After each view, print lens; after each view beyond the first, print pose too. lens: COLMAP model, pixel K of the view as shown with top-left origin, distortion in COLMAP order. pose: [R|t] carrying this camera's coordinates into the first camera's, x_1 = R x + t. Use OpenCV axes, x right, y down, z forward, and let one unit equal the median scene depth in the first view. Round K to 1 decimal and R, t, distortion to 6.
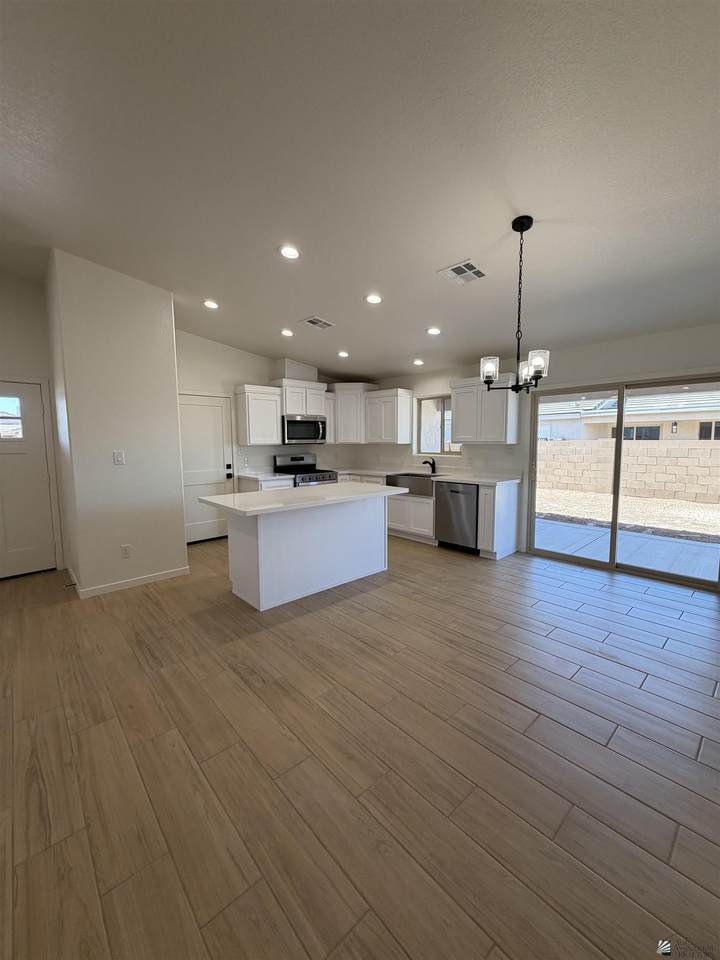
lens RADIAL K [[386.8, 0, 362.4], [0, 386.8, 478.0], [0, 0, 1]] dist [0.001098, -0.000041]
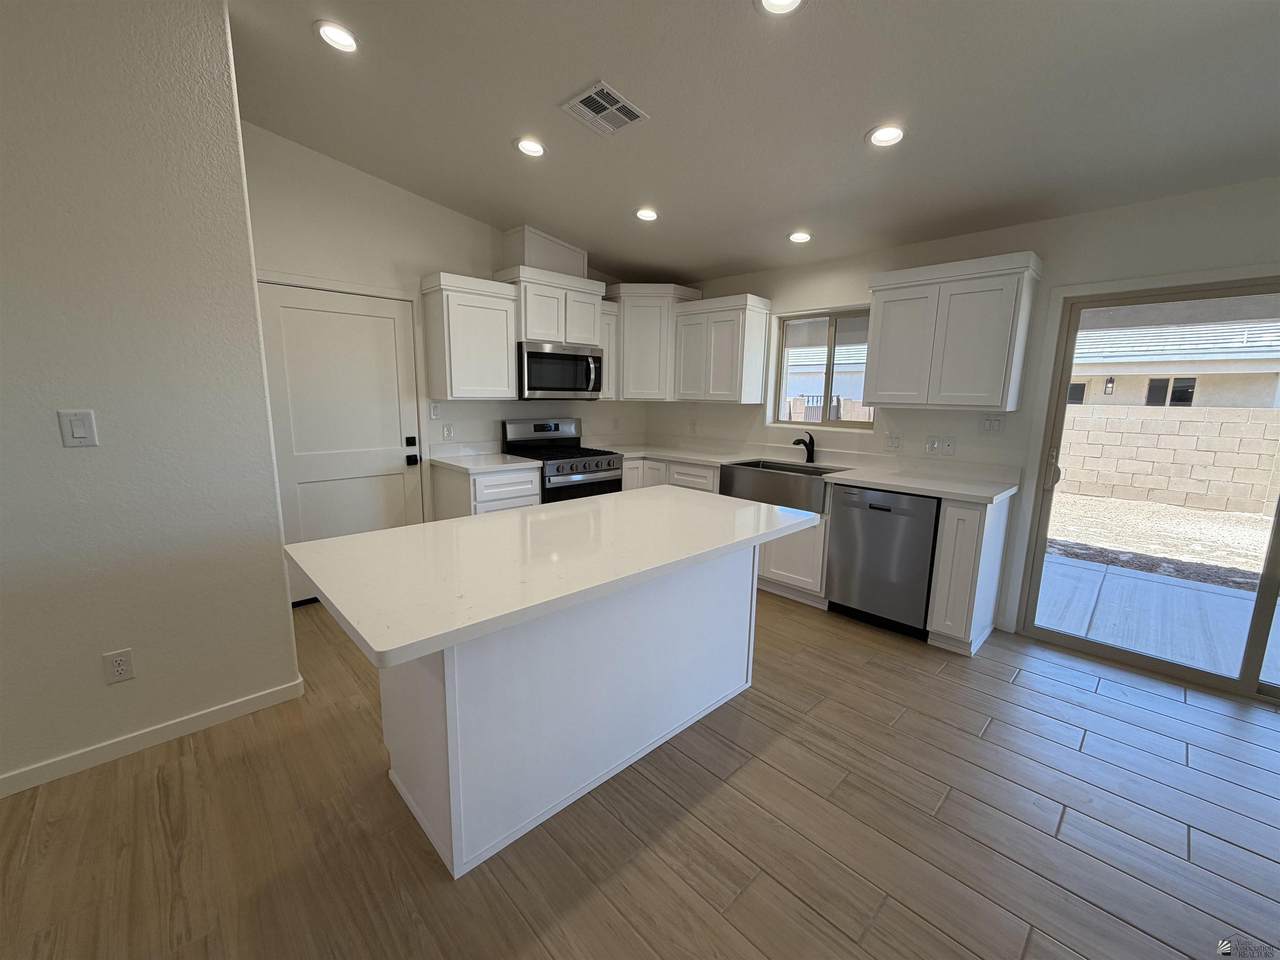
lens RADIAL K [[515.7, 0, 638.8], [0, 515.7, 479.1], [0, 0, 1]] dist [0.001098, -0.000041]
pose [[0.999435, 0.019560, 0.027349, -0.066397], [-0.021355, 0.997526, 0.066972, -0.031883], [-0.025971, -0.067518, 0.997380, 0.317897]]
